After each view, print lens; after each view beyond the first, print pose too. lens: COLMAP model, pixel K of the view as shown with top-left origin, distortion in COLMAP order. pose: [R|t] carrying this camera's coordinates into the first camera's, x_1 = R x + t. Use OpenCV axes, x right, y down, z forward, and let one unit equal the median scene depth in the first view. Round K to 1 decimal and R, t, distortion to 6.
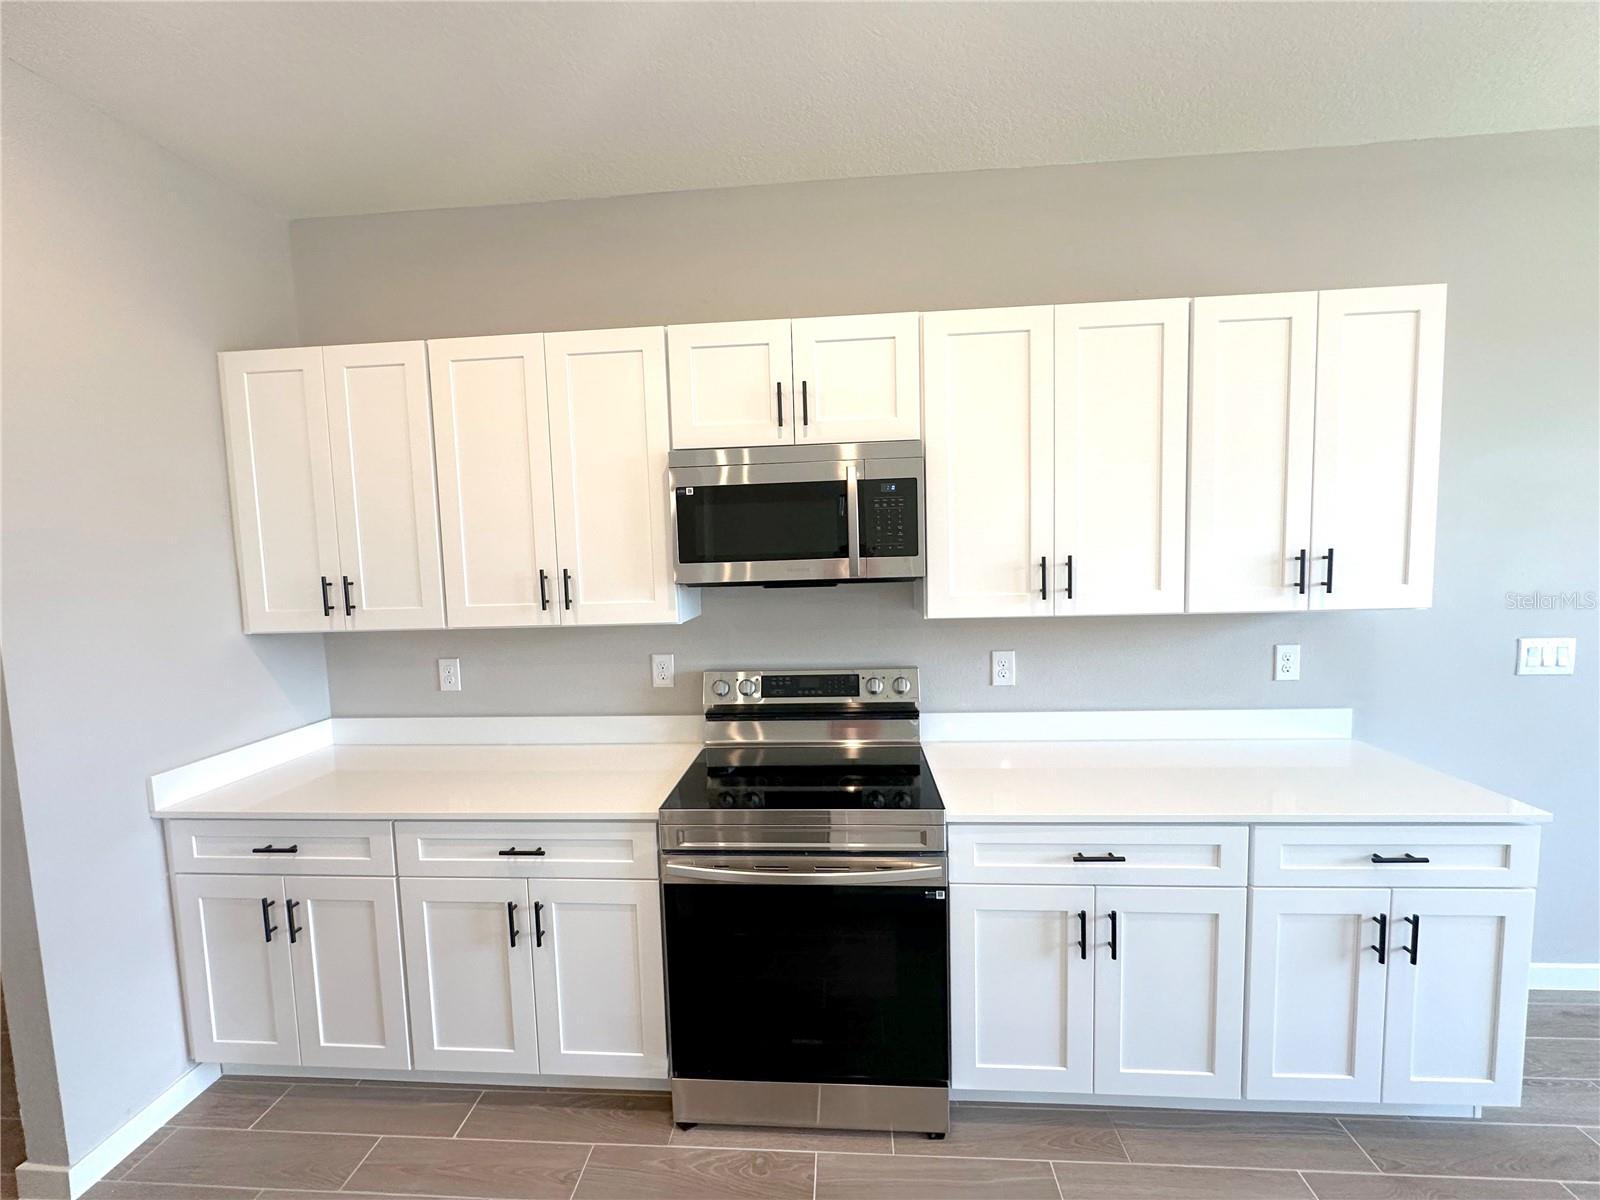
lens RADIAL K [[637.5, 0, 792.6], [0, 637.5, 599.9], [0, 0, 1]] dist [-0.003052, 0.001095]
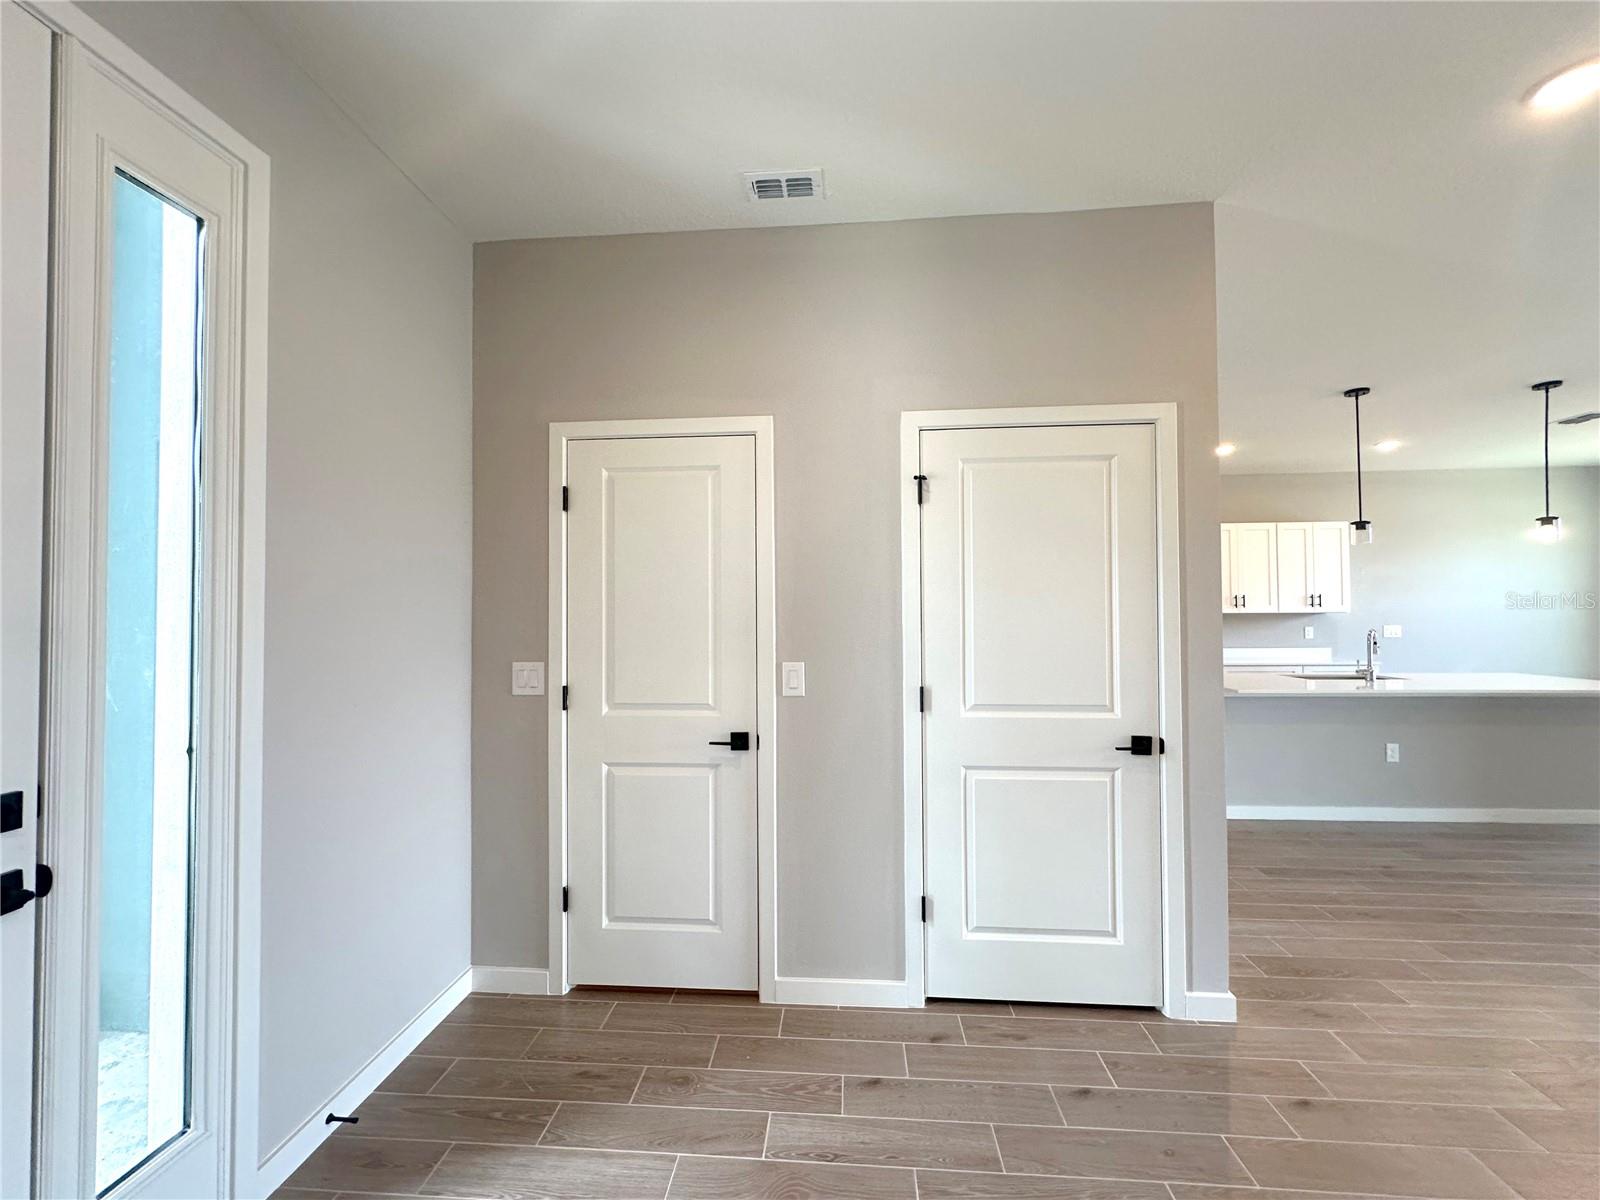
lens RADIAL K [[637.5, 0, 803.2], [0, 637.5, 601.3], [0, 0, 1]] dist [-0.003052, 0.001095]
pose [[0.999777, 0.020406, 0.005510, -1.919949], [-0.019769, 0.994995, -0.097955, 0.340814], [-0.007481, 0.097824, 0.995176, -2.342937]]
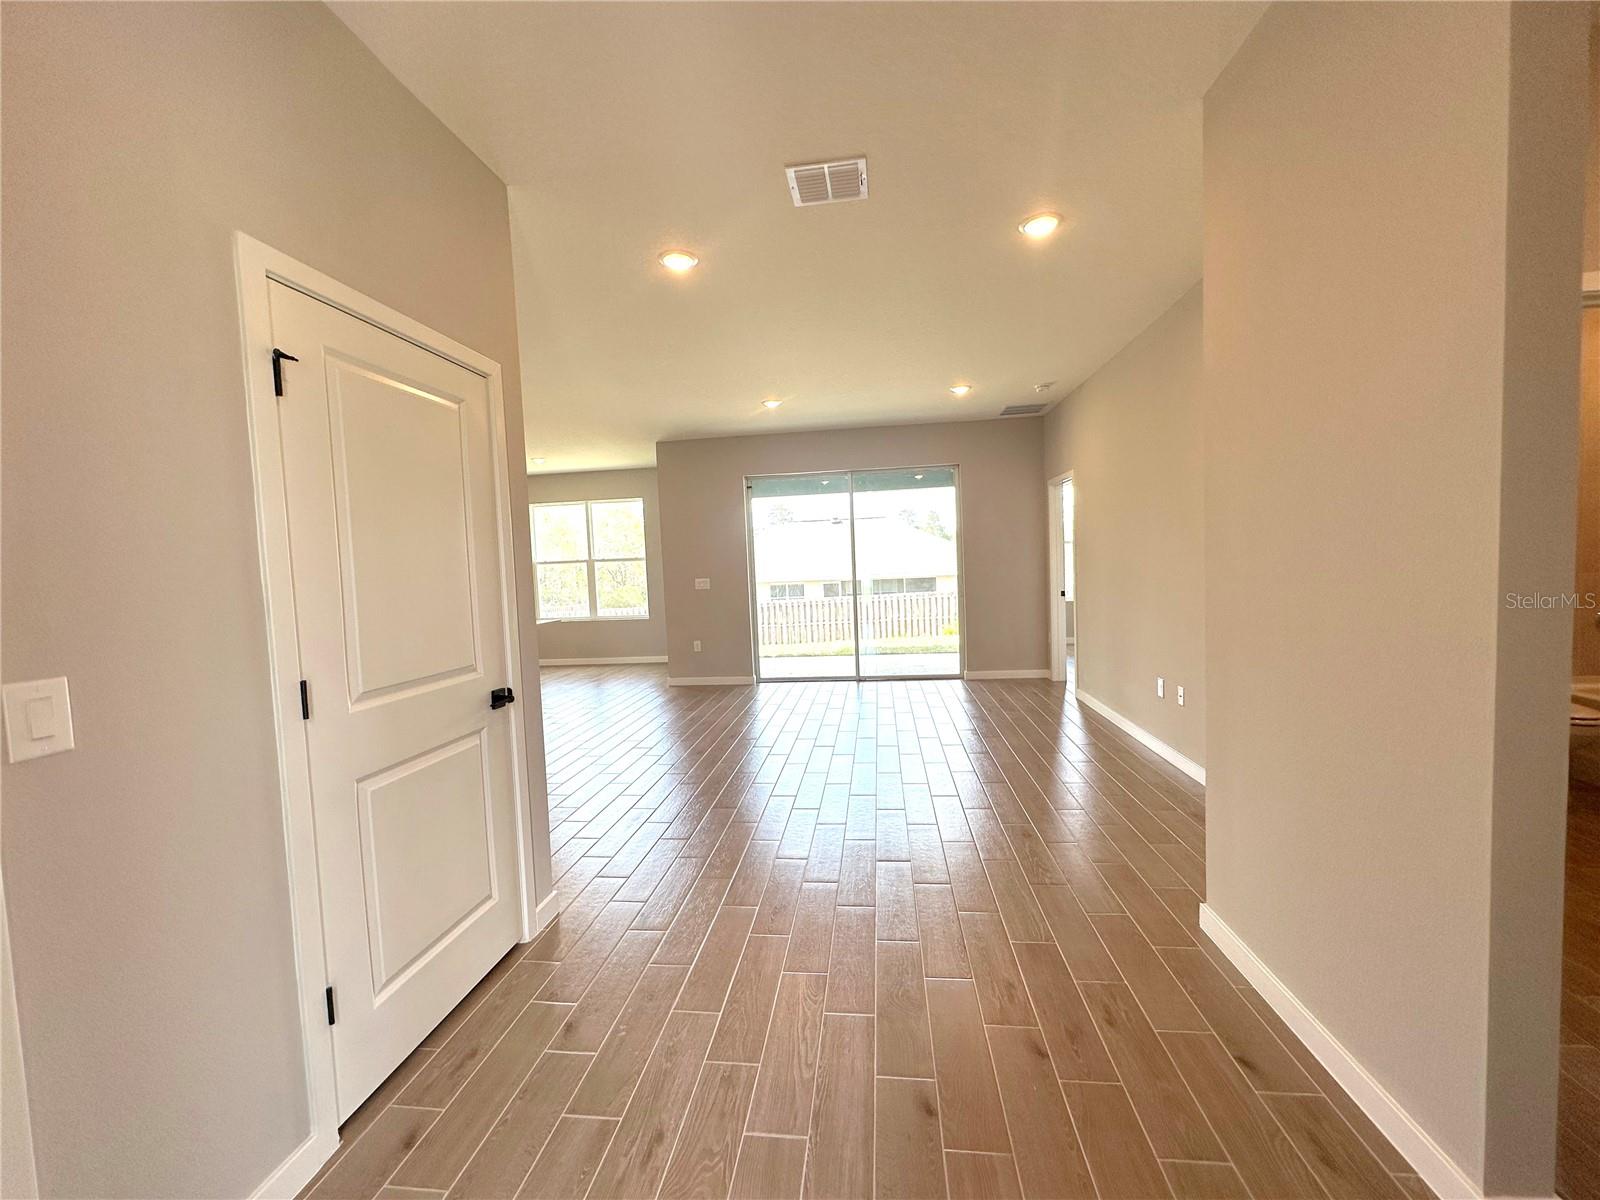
lens RADIAL K [[637.5, 0, 798.0], [0, 637.5, 605.2], [0, 0, 1]] dist [-0.003052, 0.001095]
pose [[0.045728, -0.036358, 0.998292, -2.429097], [0.120434, 0.992249, 0.030622, 0.335915], [-0.991668, 0.118828, 0.049752, -1.794694]]
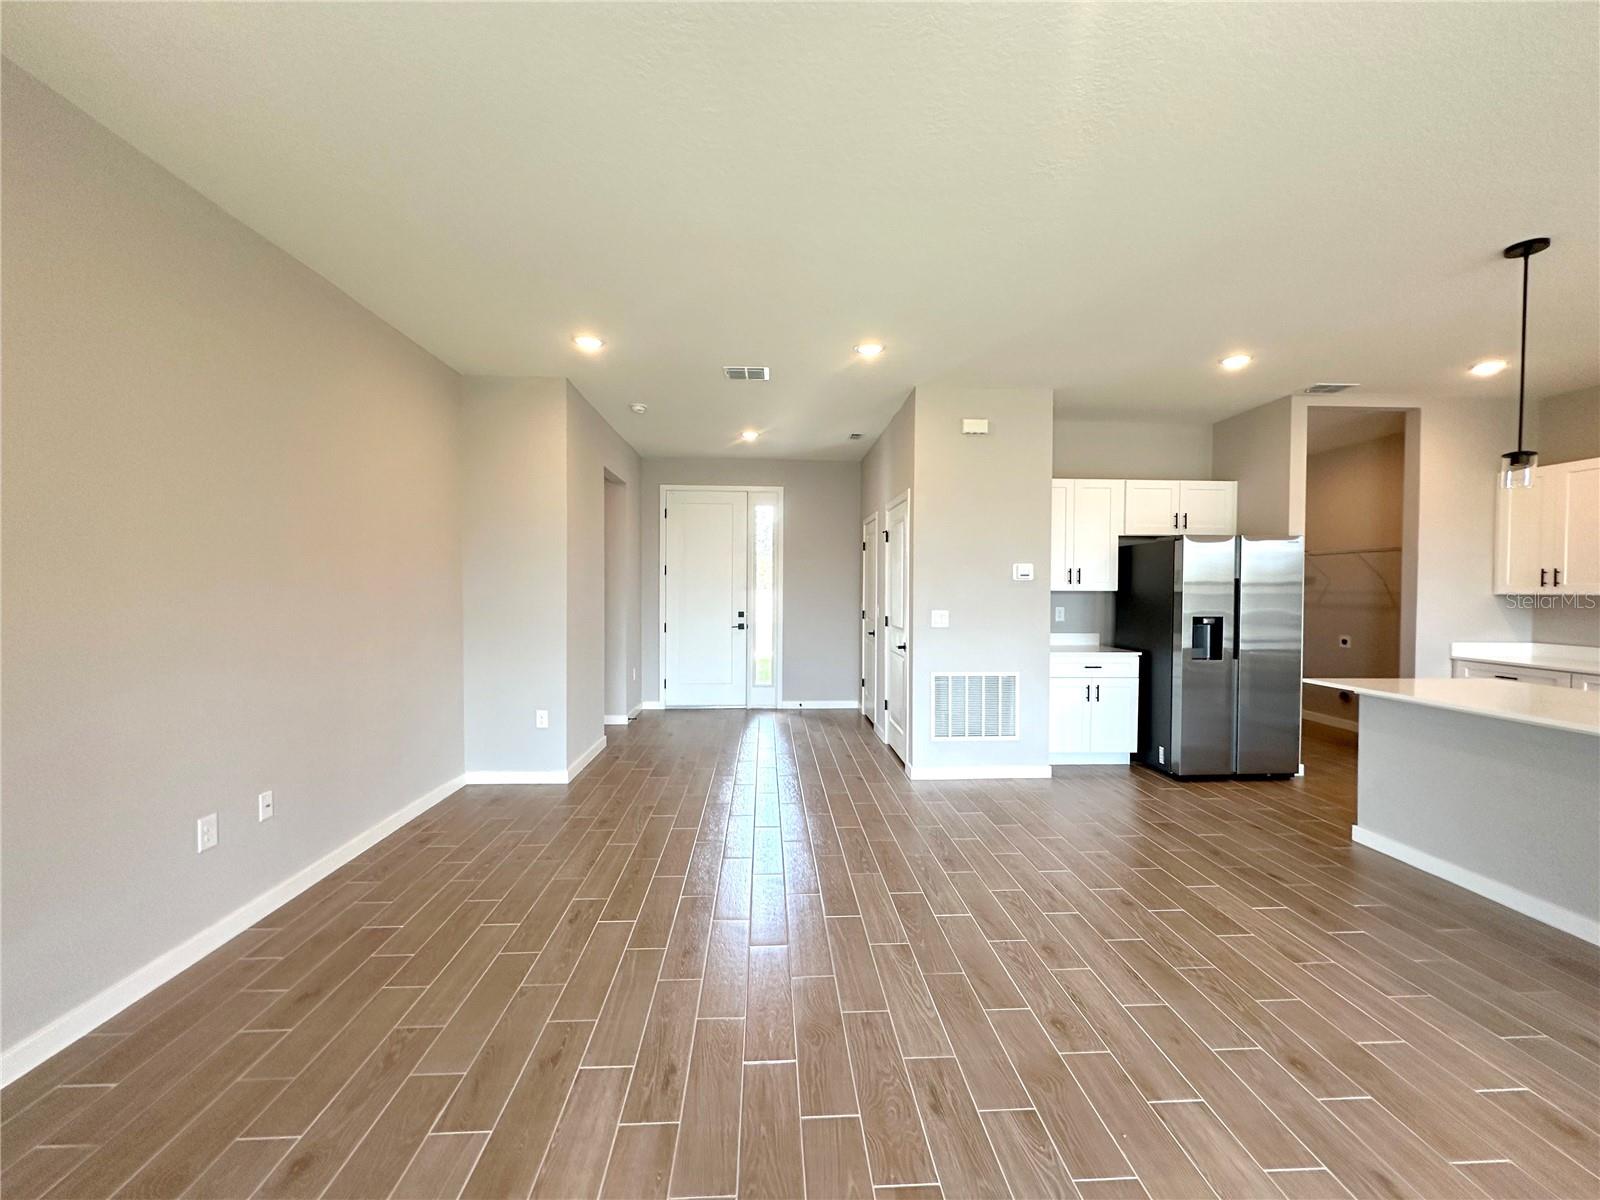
lens RADIAL K [[637.5, 0, 800.7], [0, 637.5, 600.9], [0, 0, 1]] dist [-0.003052, 0.001095]
pose [[0.137000, 0.050375, -0.989289, 1.166299], [-0.087718, 0.995400, 0.038539, 0.229445], [0.986679, 0.081499, 0.140789, -1.954609]]
